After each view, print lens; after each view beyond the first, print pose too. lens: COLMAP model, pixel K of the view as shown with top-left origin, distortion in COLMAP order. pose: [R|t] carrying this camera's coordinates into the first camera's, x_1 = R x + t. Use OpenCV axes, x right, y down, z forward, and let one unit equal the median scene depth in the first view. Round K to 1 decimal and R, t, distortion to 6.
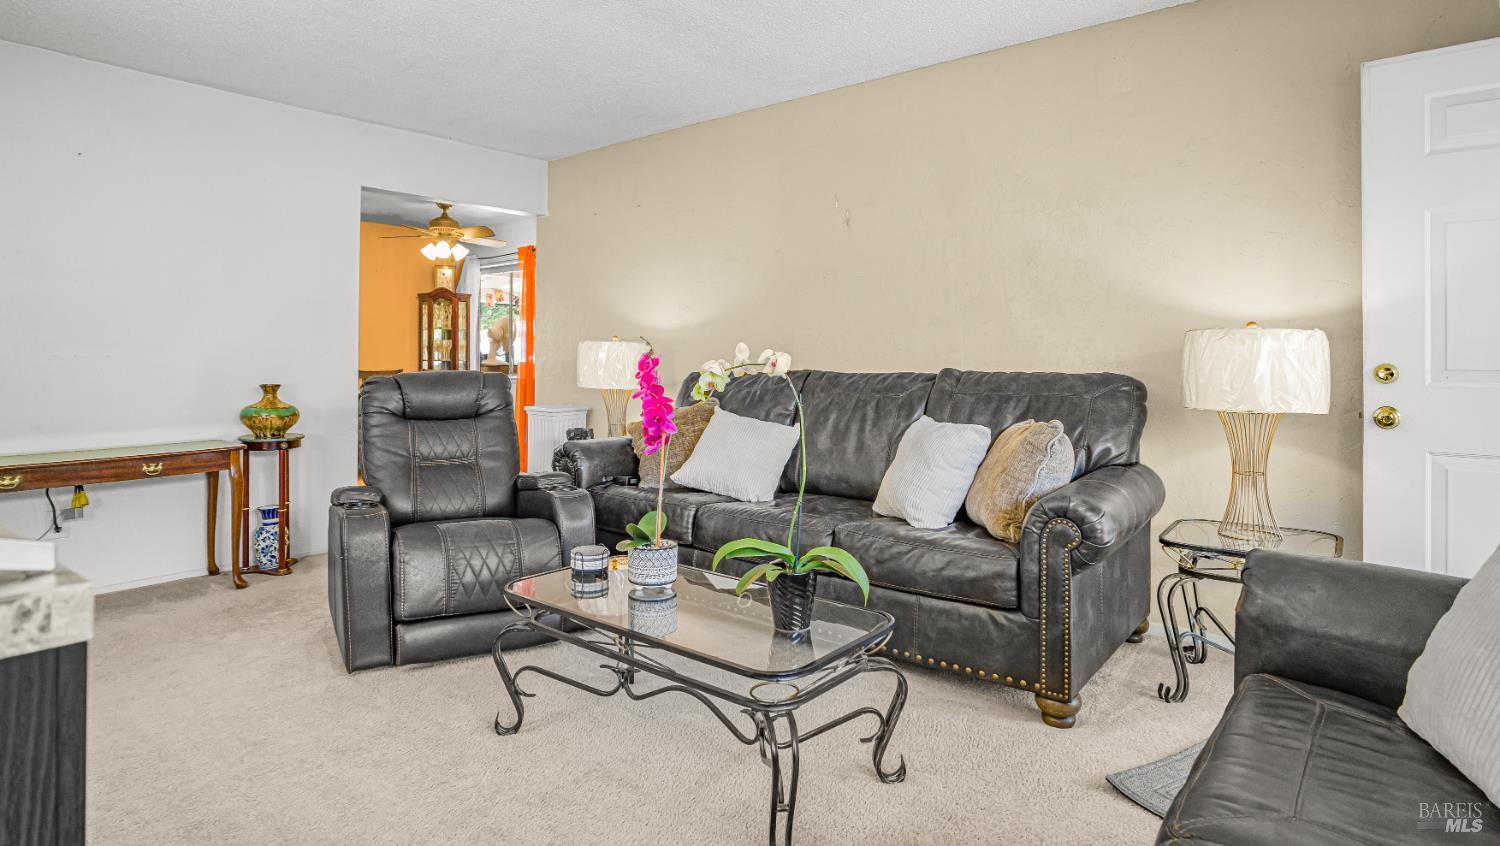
lens RADIAL K [[834.4, 0, 754.8], [0, 834.4, 354.0], [0, 0, 1]] dist [-0.064639, 0.022772]
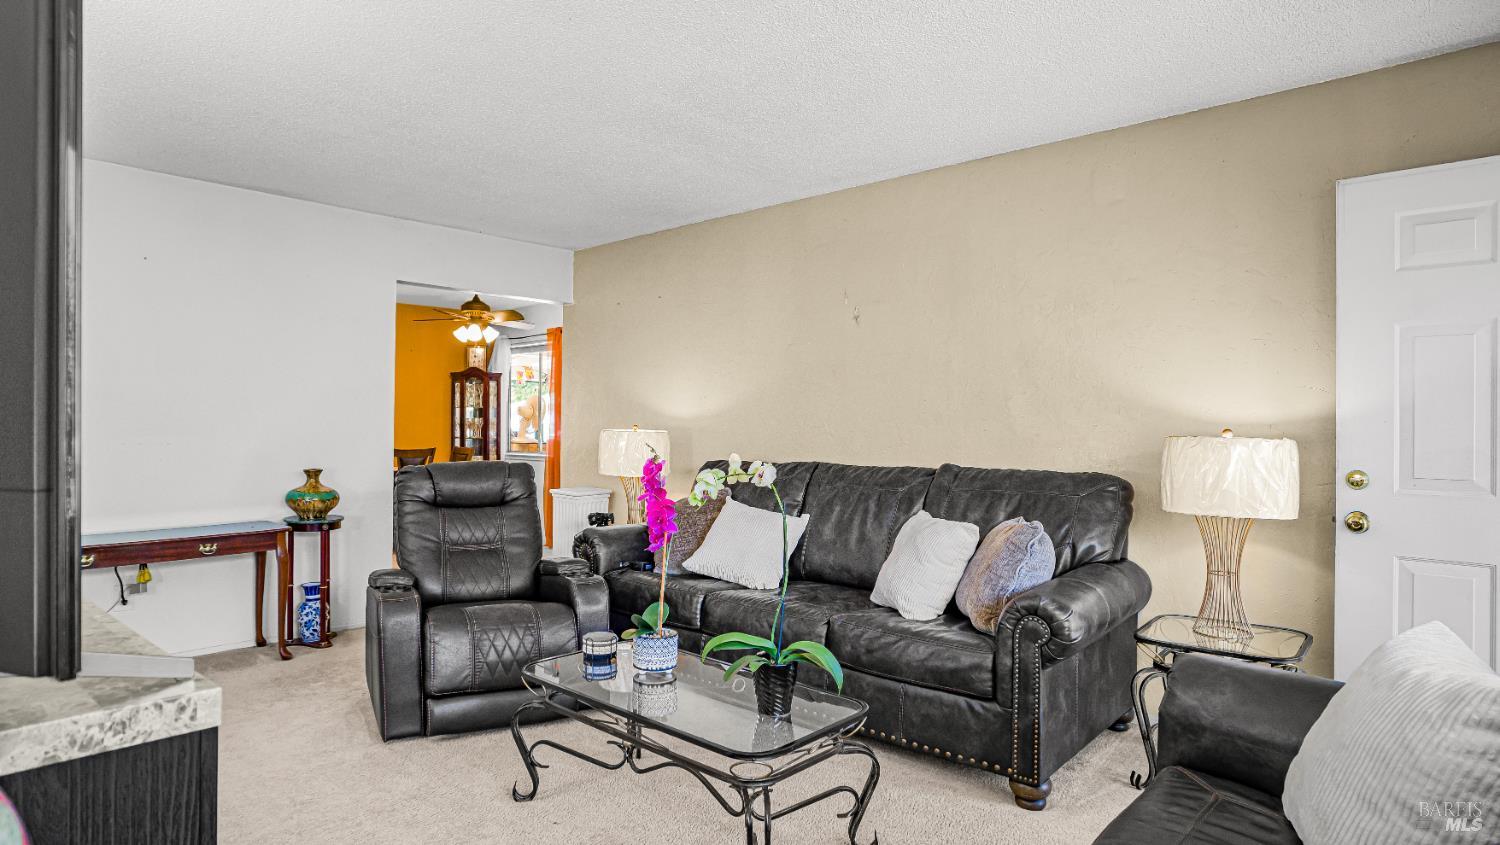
lens RADIAL K [[855.6, 0, 750.0], [0, 855.6, 422.5], [0, 0, 1]] dist [-0.075241, 0.025595]
pose [[0.998739, 0.006736, -0.049751, 0.045853], [-0.006636, 0.999976, 0.002170, -0.042936], [0.049764, -0.001837, 0.998759, -0.096097]]
